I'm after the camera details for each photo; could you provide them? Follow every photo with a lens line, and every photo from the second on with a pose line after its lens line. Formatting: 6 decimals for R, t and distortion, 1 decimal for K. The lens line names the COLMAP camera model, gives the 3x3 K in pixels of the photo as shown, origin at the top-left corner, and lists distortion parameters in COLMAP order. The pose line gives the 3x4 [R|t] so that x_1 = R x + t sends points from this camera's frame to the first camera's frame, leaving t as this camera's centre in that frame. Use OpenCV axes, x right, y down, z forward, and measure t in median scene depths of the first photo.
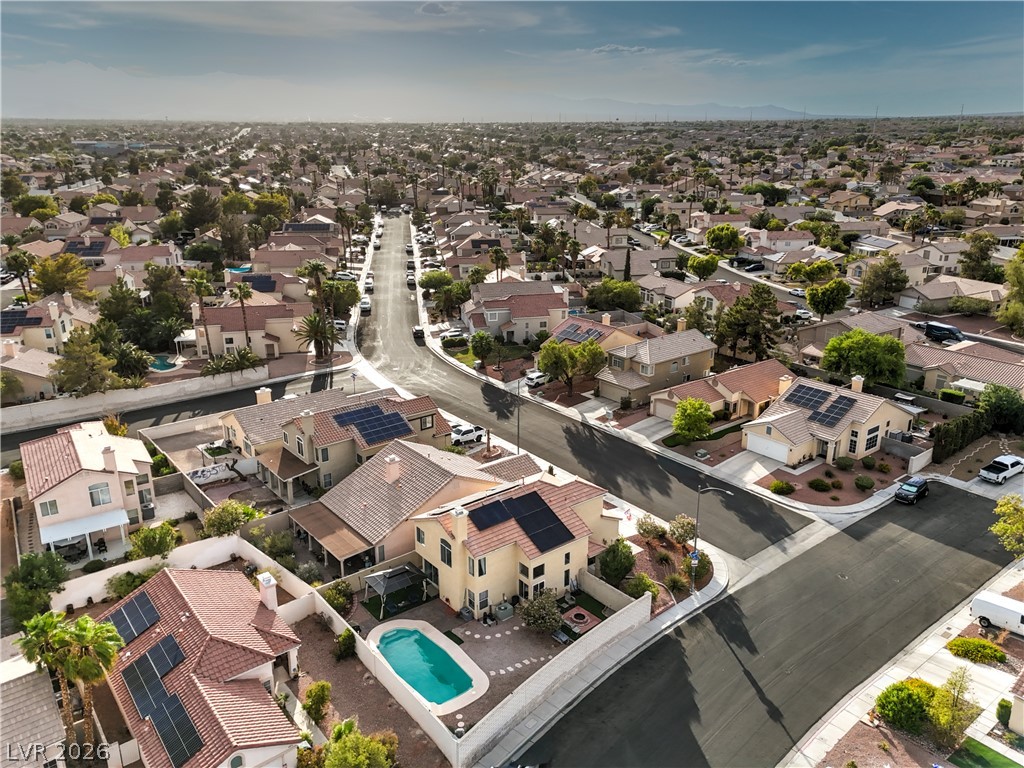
lens RADIAL K [[762.9, 0, 515.0], [0, 762.9, 381.5], [0, 0, 1]] dist [0.098245, -0.078548]
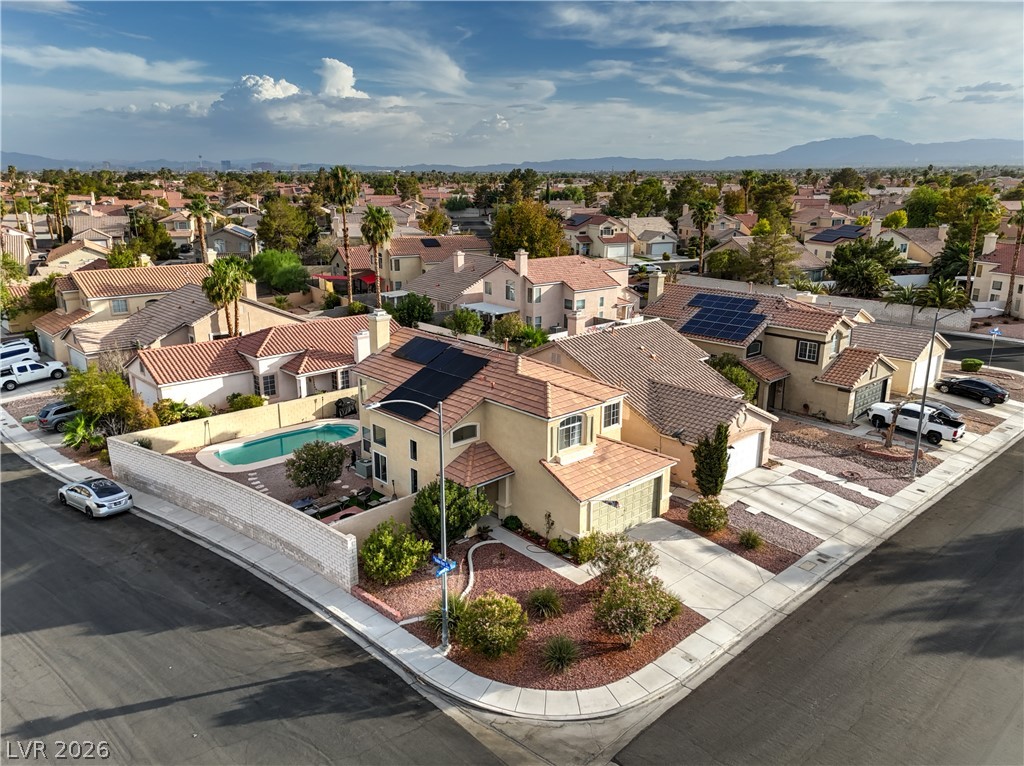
lens RADIAL K [[753.0, 0, 513.5], [0, 753.0, 378.2], [0, 0, 1]] dist [0.091494, -0.054808]
pose [[0.079395, 0.260224, -0.962278, 0.456710], [-0.314462, 0.922574, 0.223542, 0.010495], [0.945944, 0.284852, 0.155079, 0.680983]]
